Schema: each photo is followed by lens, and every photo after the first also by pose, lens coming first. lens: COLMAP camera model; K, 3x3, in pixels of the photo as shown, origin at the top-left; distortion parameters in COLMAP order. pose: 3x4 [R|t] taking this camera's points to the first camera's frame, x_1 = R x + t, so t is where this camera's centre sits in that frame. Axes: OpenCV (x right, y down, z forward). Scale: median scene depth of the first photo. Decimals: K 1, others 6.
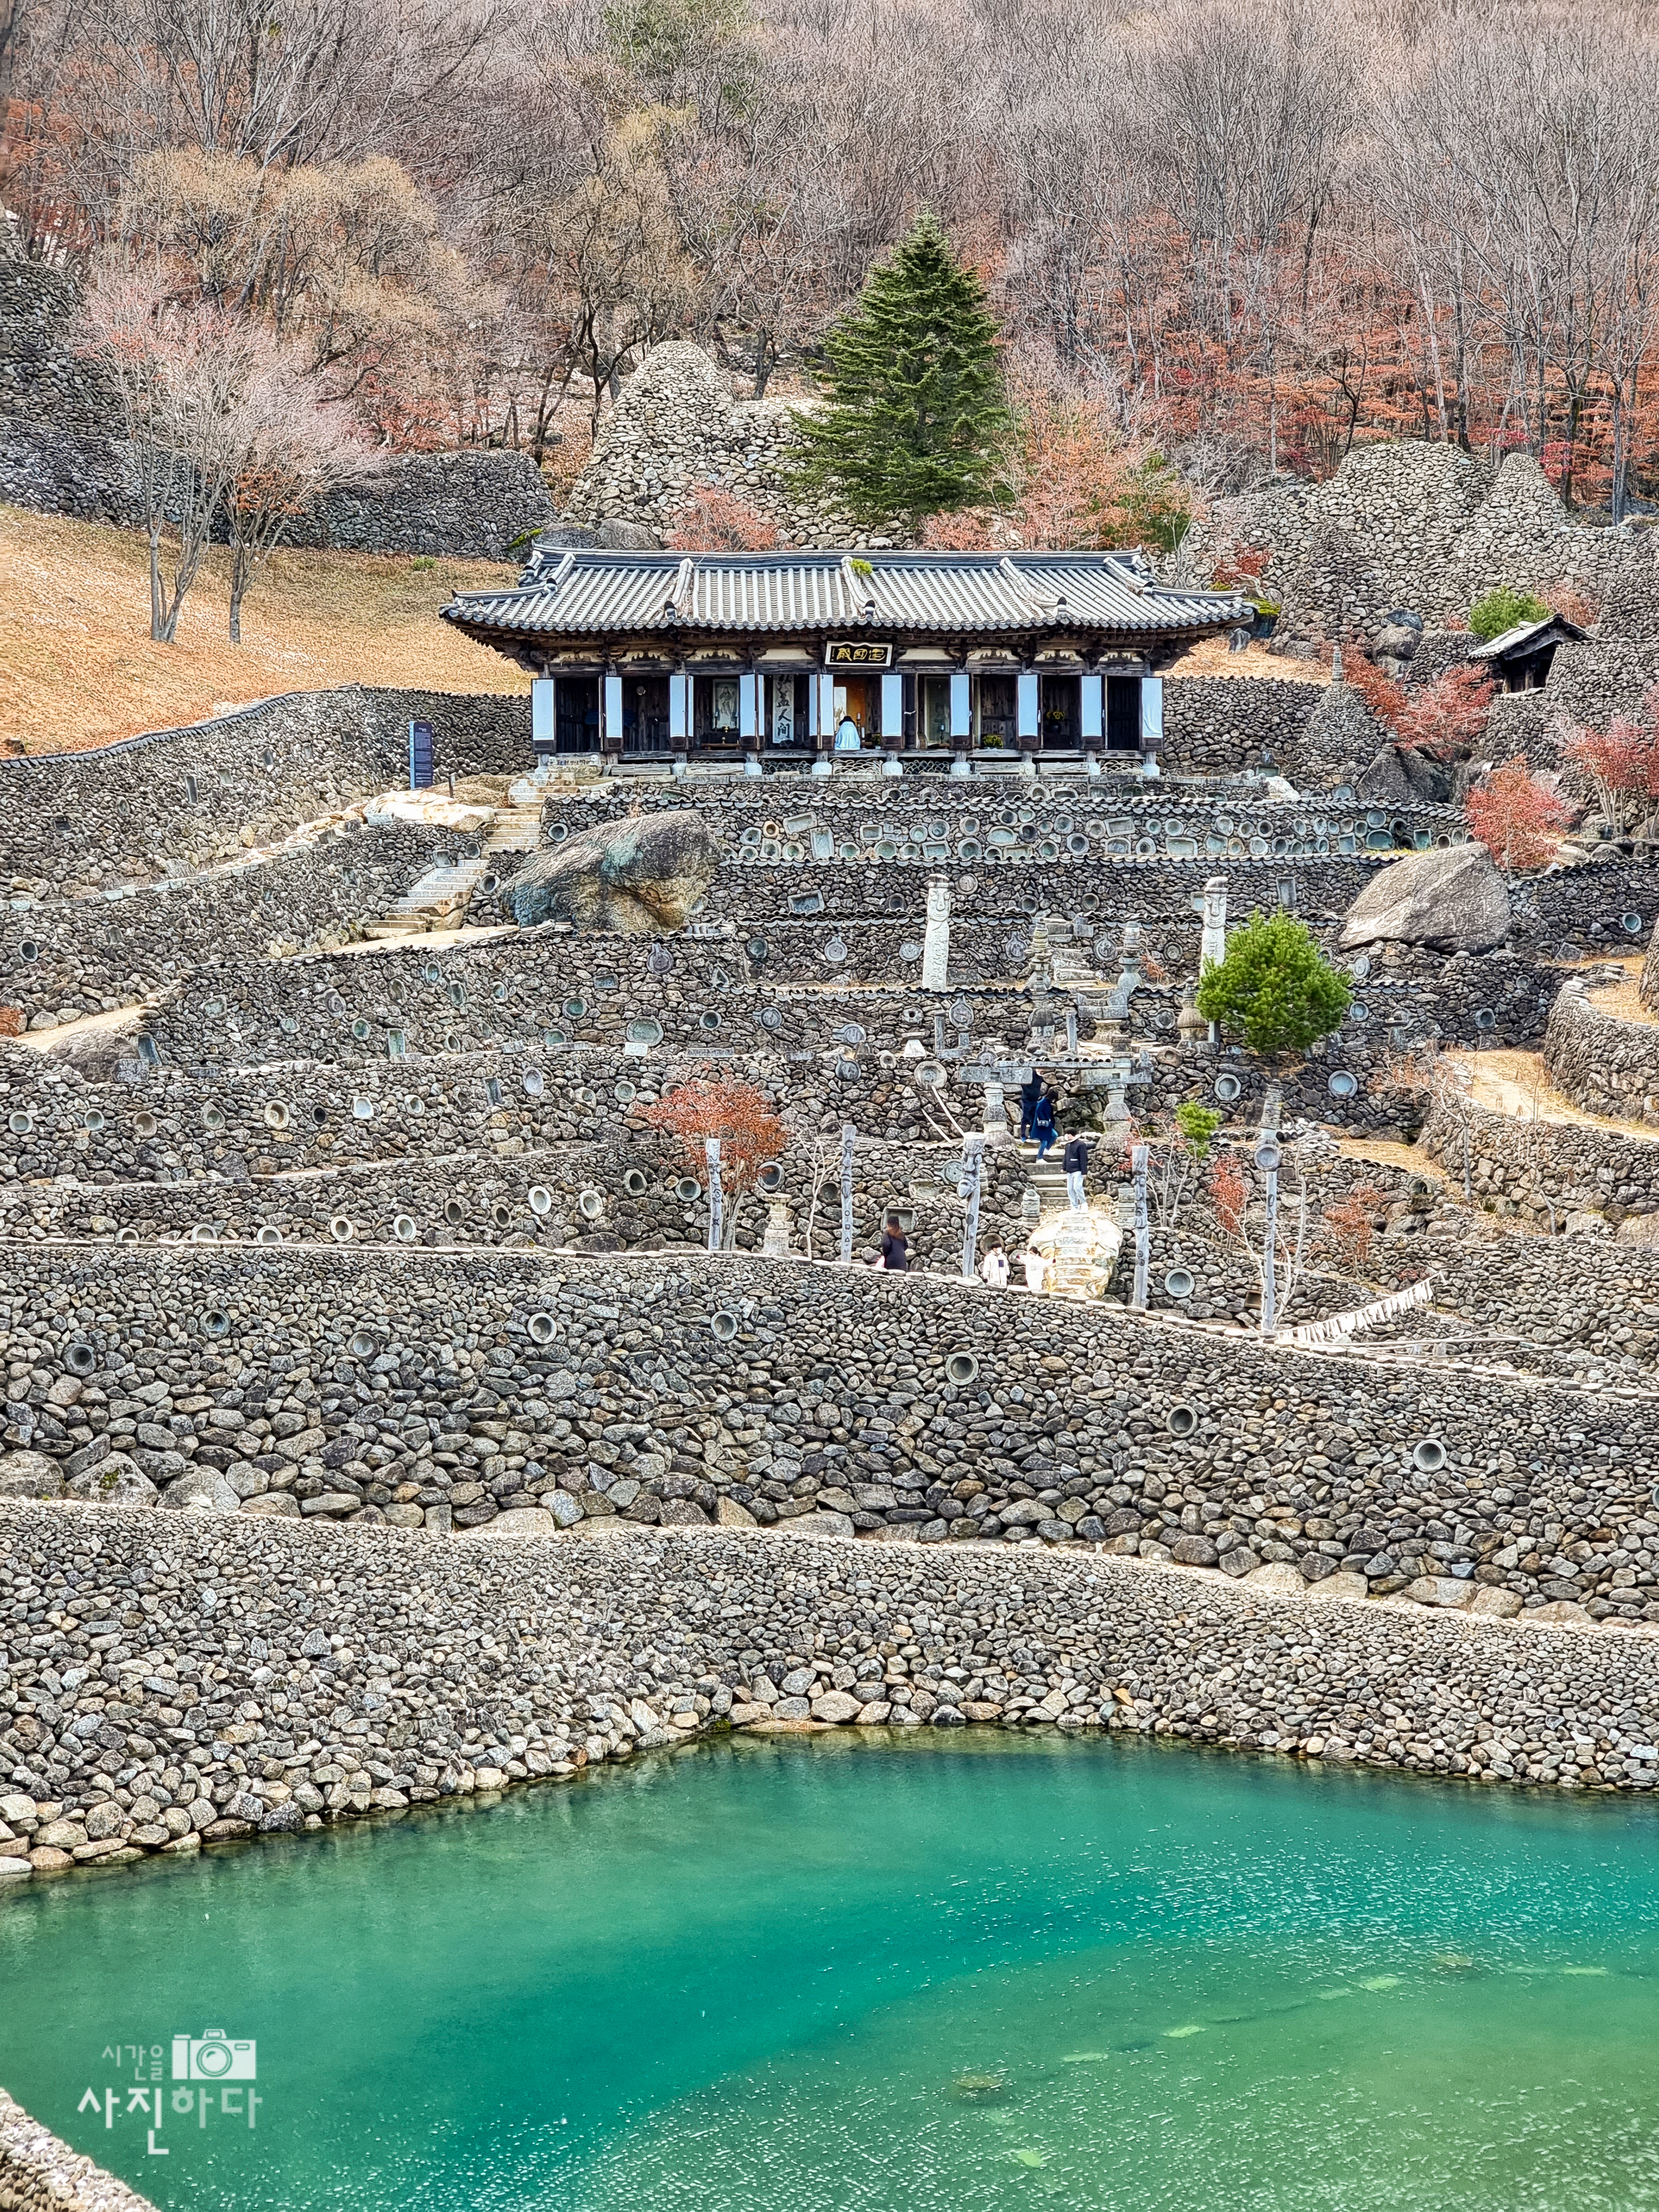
lens RADIAL K [[4386.7, 0, 829.5], [0, 4386.7, 1106.0], [0, 0, 1]] dist [-0.110395, 2.235067]
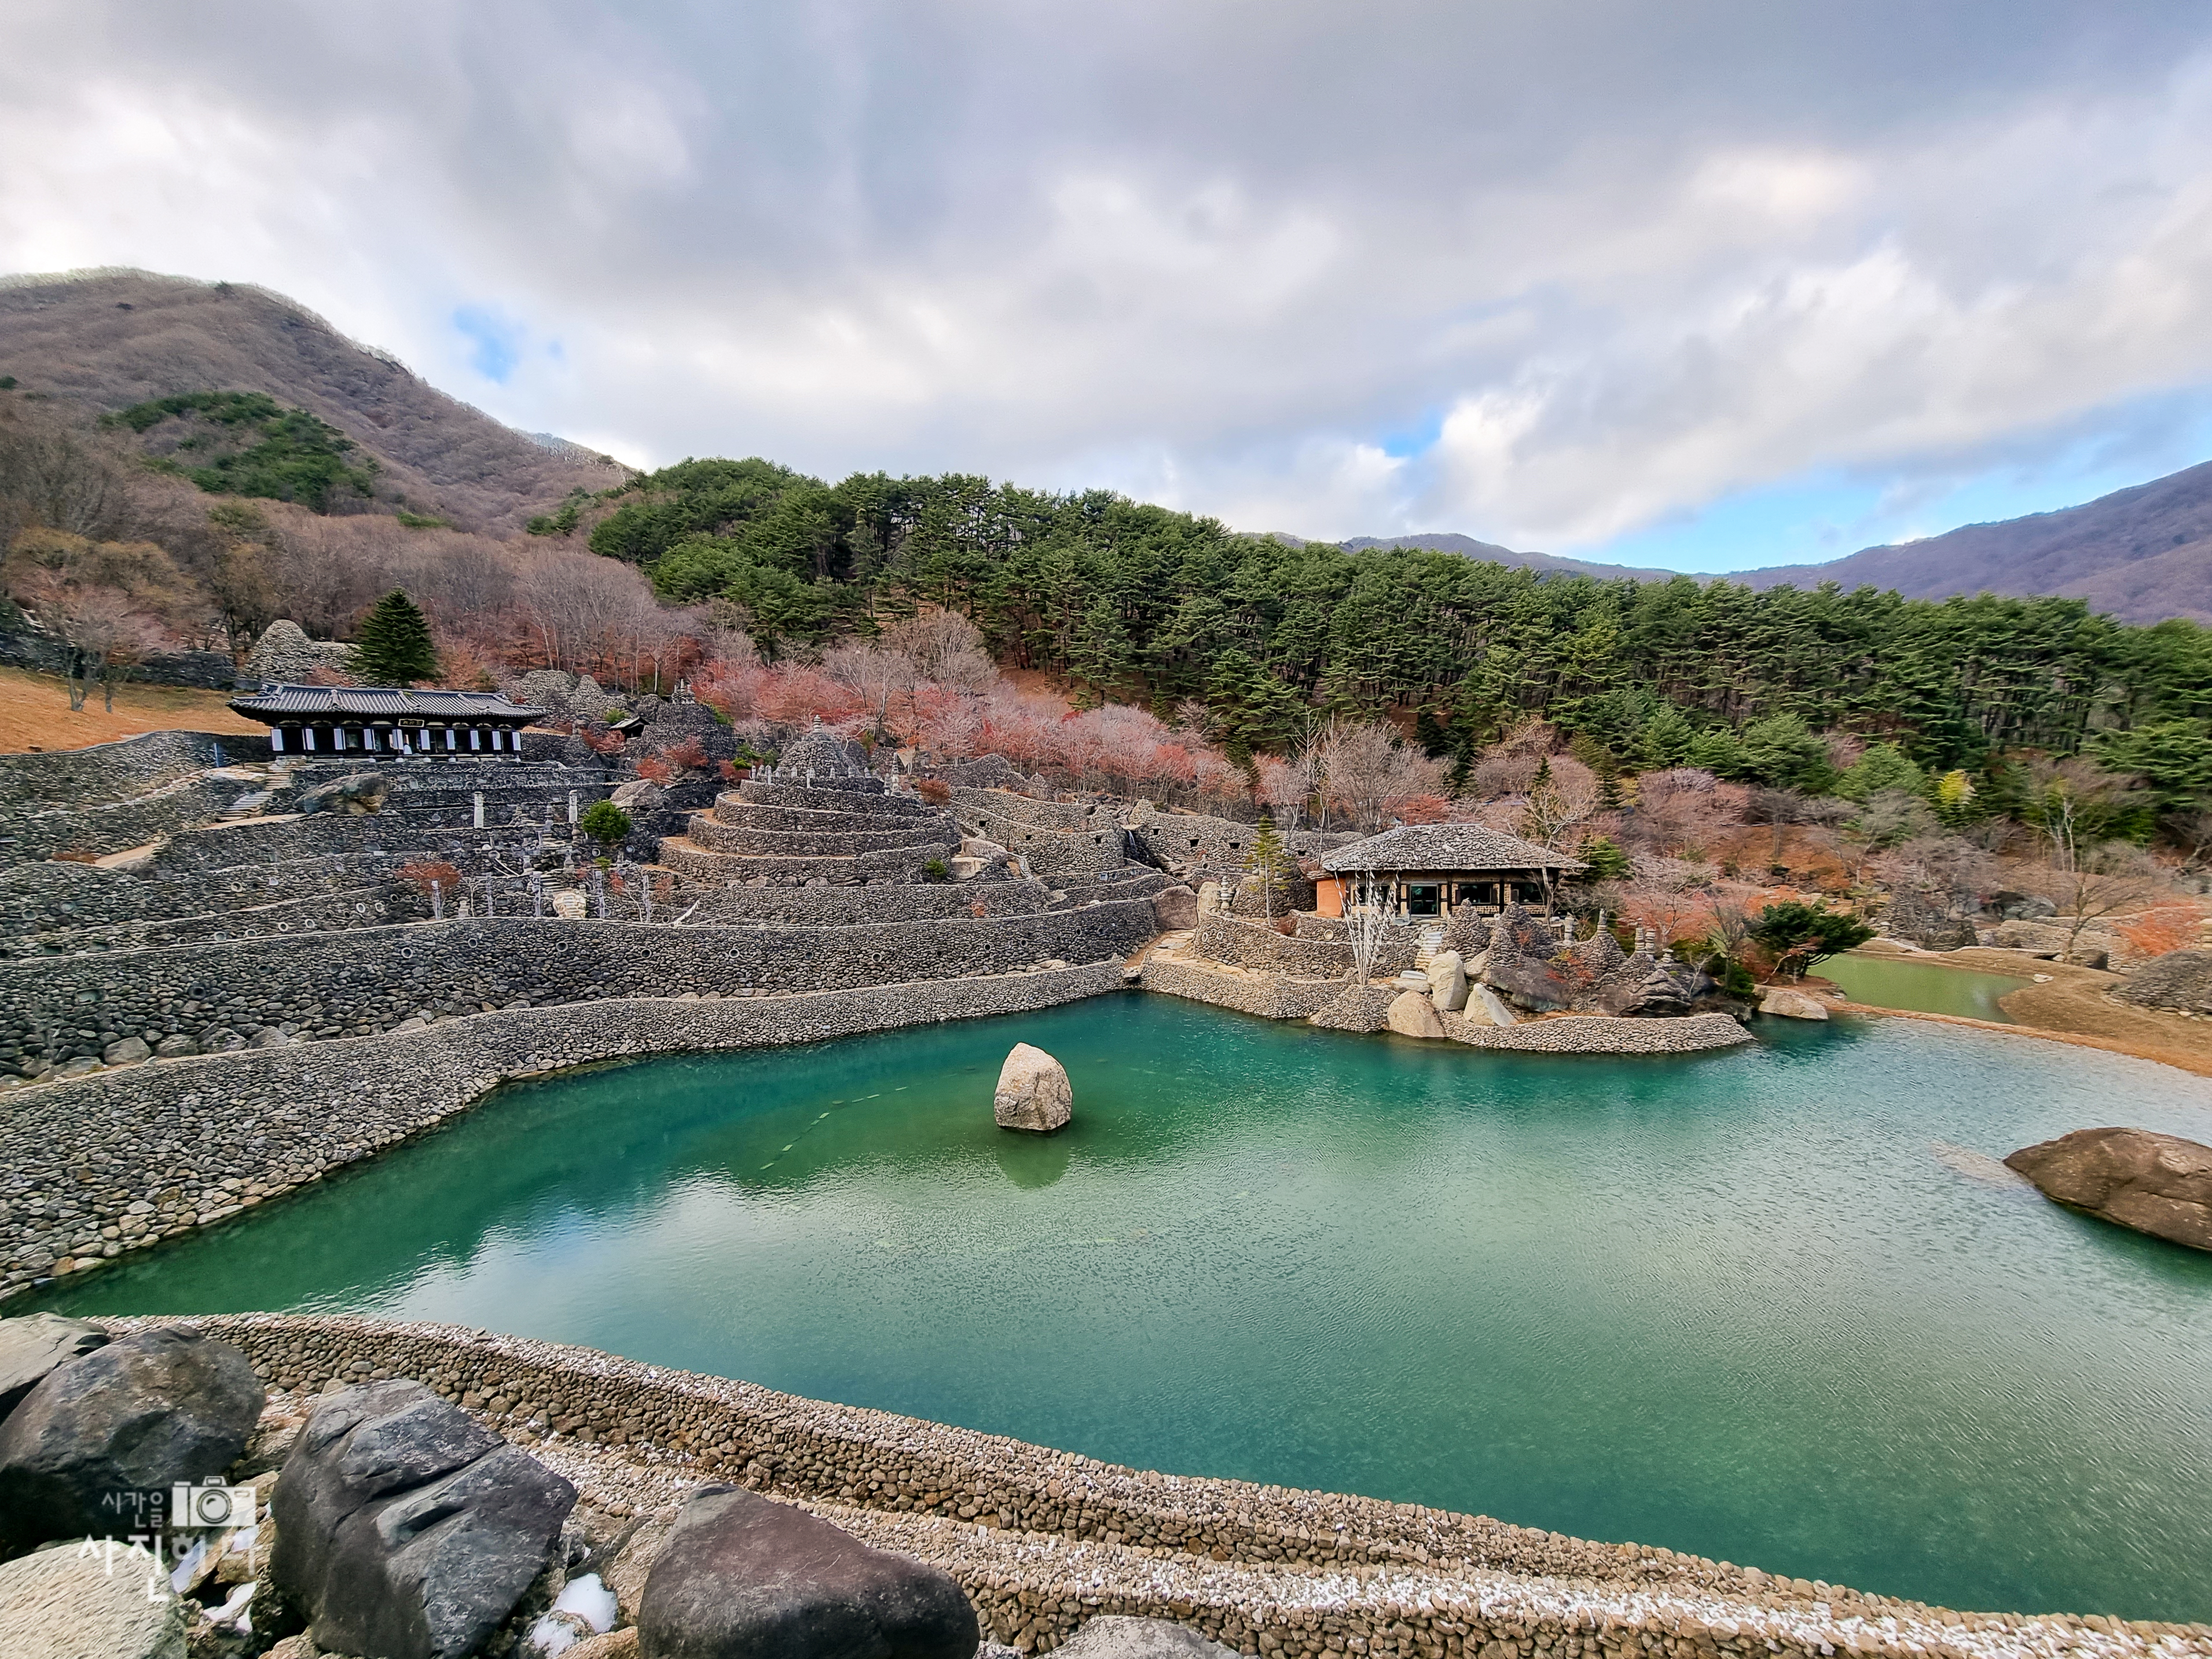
lens RADIAL K [[957.7, 0, 1113.3], [0, 957.7, 856.8], [0, 0, 1]] dist [-0.001459, 0.000725]
pose [[0.723429, -0.072915, 0.686538, -0.138661], [0.062506, 0.997241, 0.040049, -0.006252], [-0.687564, 0.013940, 0.725990, 0.221915]]
